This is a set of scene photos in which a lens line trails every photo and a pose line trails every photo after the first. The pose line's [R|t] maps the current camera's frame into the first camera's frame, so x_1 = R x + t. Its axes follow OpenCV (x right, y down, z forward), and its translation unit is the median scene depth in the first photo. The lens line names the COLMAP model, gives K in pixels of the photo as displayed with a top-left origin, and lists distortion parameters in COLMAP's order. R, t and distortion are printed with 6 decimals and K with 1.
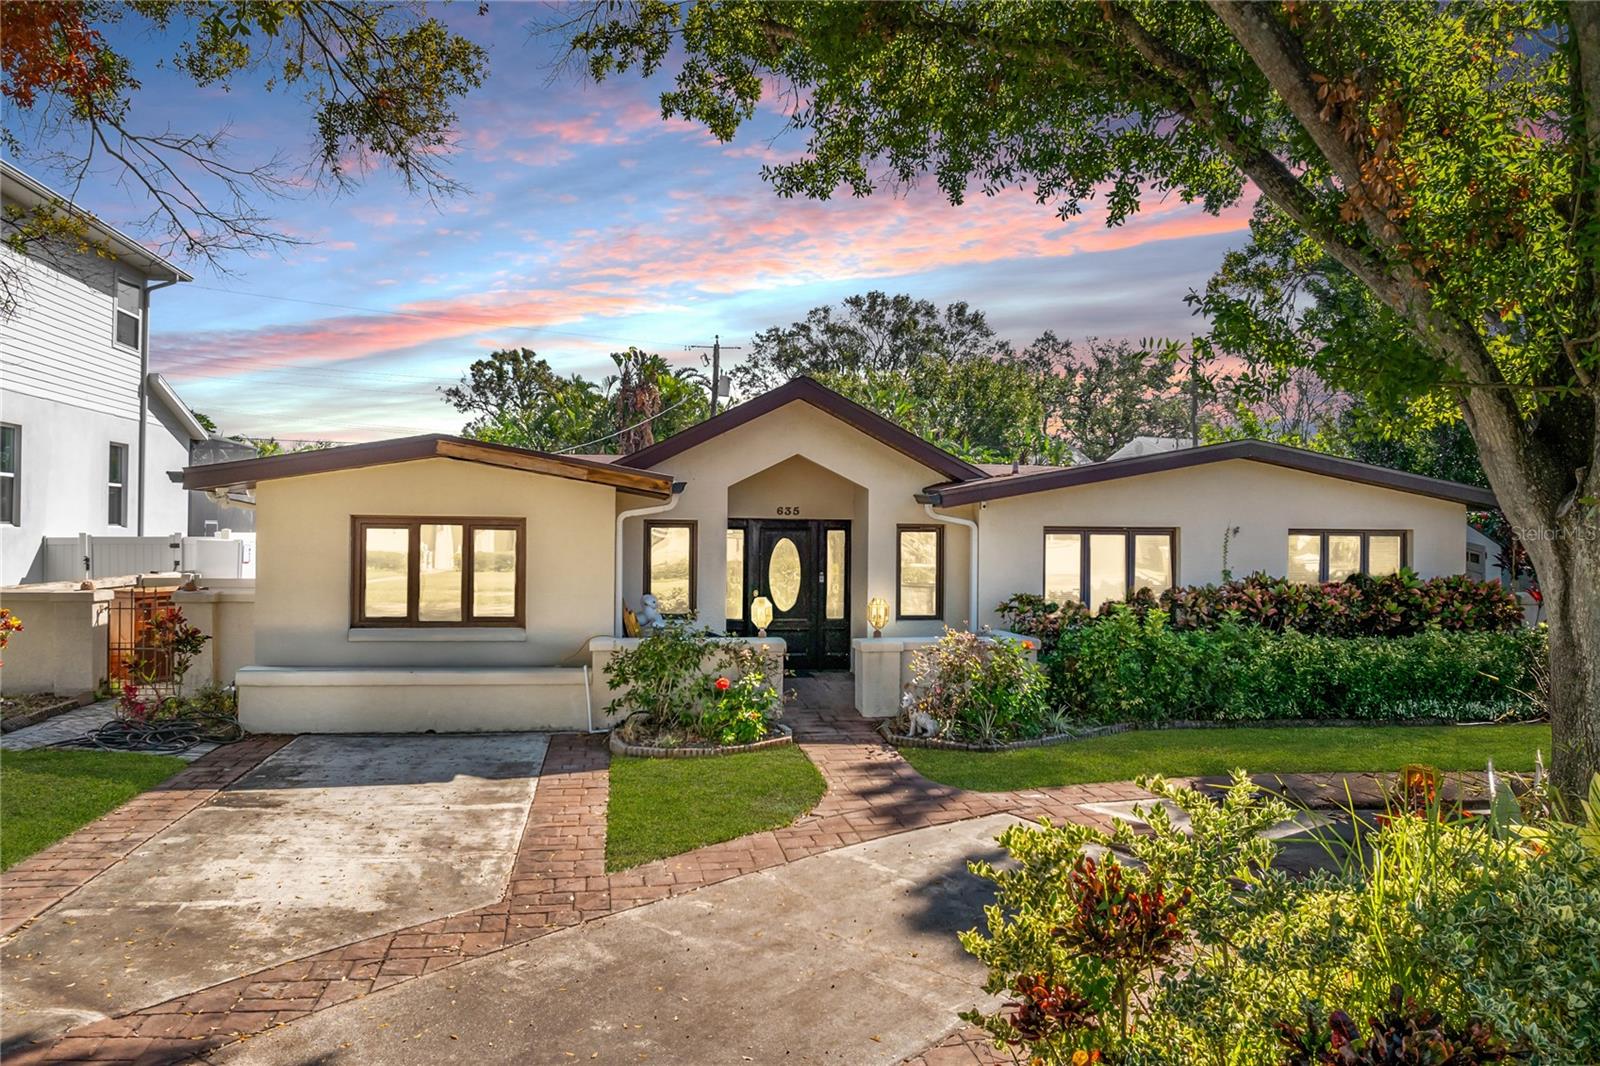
lens RADIAL K [[1129.3, 0, 800.0], [0, 1129.3, 533.0], [0, 0, 1]] dist [-0.026107, -0.021651]
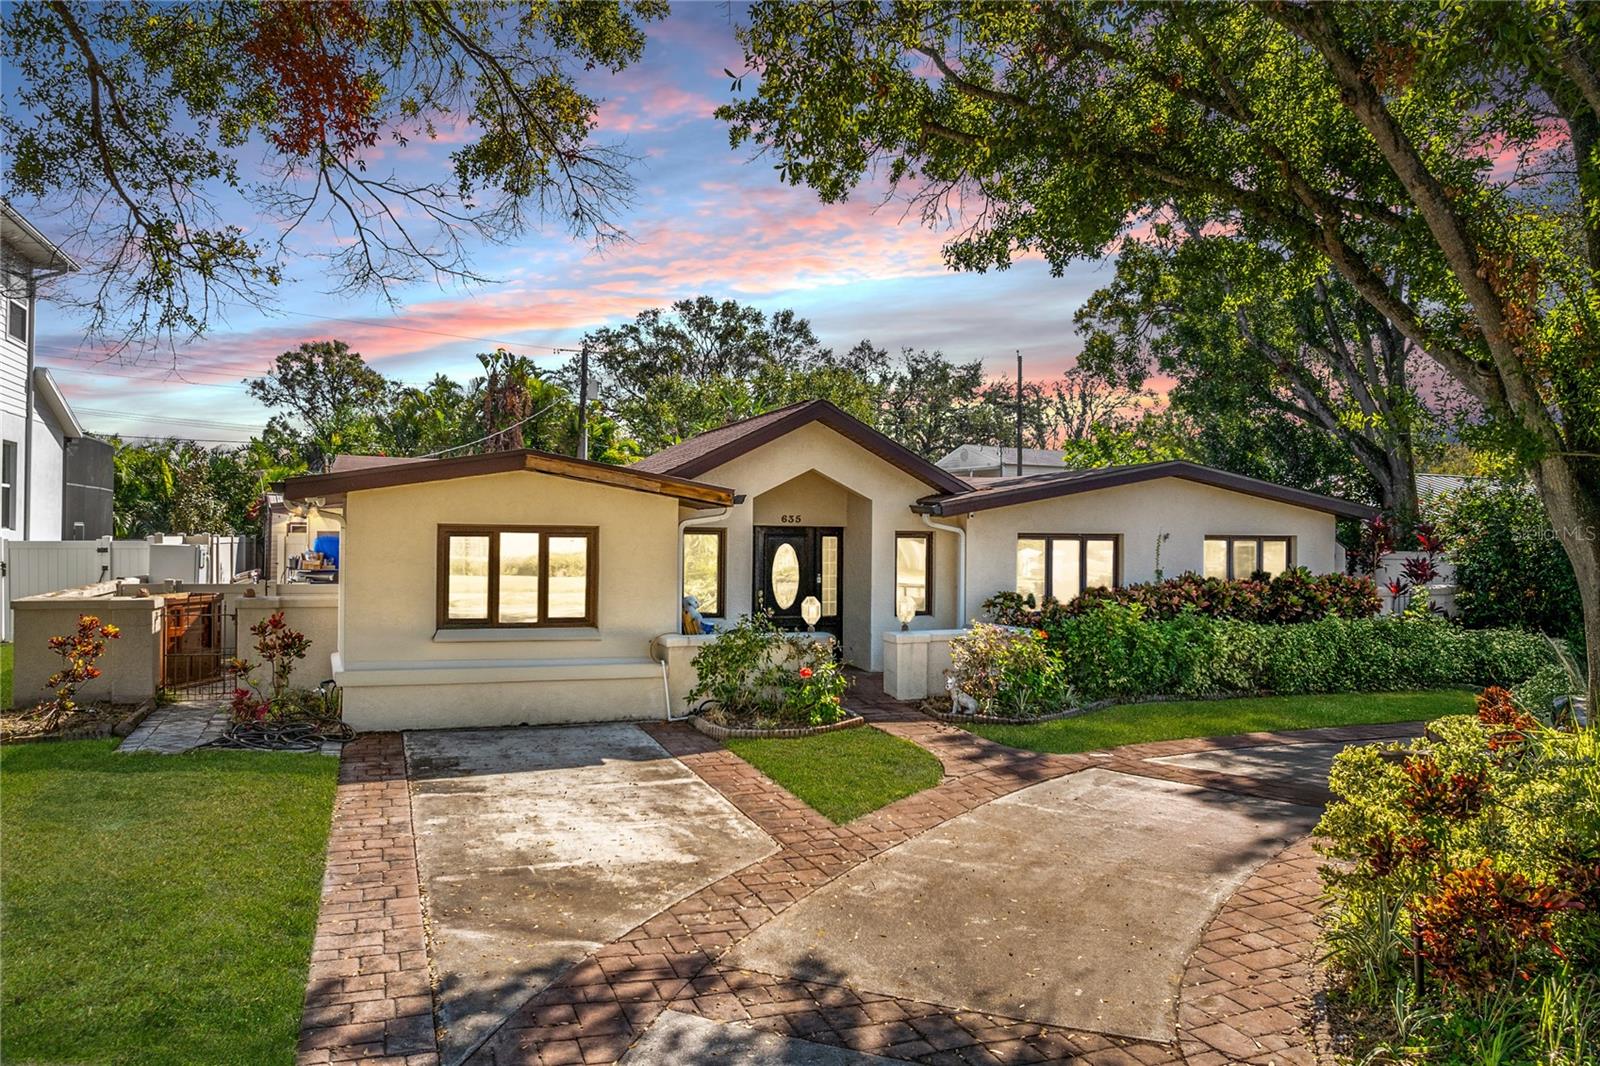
lens RADIAL K [[1129.3, 0, 800.0], [0, 1129.3, 533.0], [0, 0, 1]] dist [-0.026107, -0.021651]
pose [[0.980373, 0.000258, 0.197150, -0.235504], [-0.000613, 0.999998, 0.001738, -0.008221], [-0.197150, -0.001824, 0.980372, -0.096585]]
